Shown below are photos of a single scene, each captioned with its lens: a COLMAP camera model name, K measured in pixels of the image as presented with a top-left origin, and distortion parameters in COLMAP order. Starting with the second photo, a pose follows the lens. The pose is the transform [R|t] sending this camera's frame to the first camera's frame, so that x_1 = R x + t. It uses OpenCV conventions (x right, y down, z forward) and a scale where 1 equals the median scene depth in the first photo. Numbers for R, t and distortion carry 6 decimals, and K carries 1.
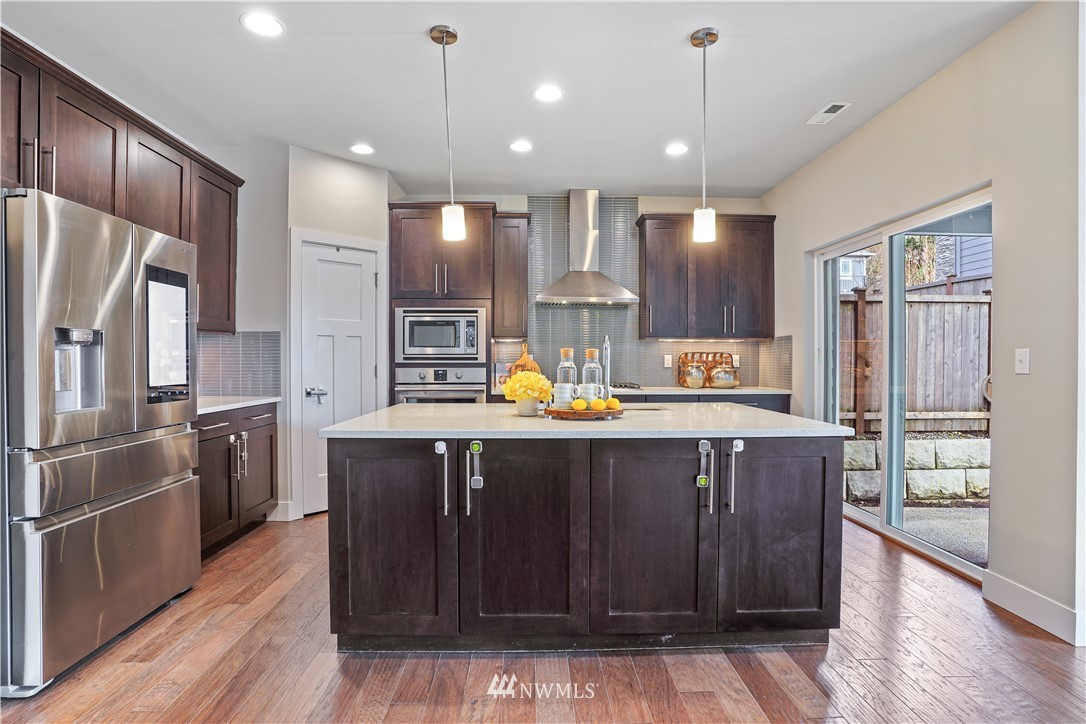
lens RADIAL K [[542.4, 0, 525.1], [0, 542.4, 361.0], [0, 0, 1]] dist [-0.091960, 0.044697]
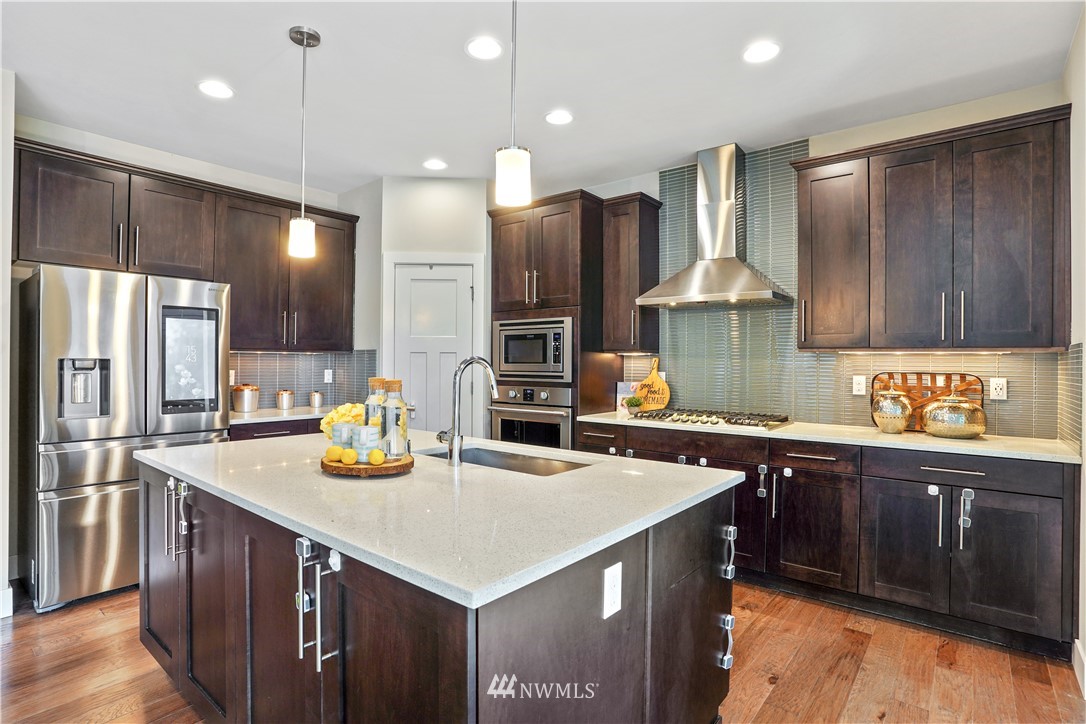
lens RADIAL K [[542.4, 0, 525.1], [0, 542.4, 361.0], [0, 0, 1]] dist [-0.091960, 0.044697]
pose [[0.762733, 0.003155, -0.646705, 0.416066], [-0.007784, 0.999960, -0.004302, -0.025873], [0.646666, 0.008316, 0.762728, 0.311735]]
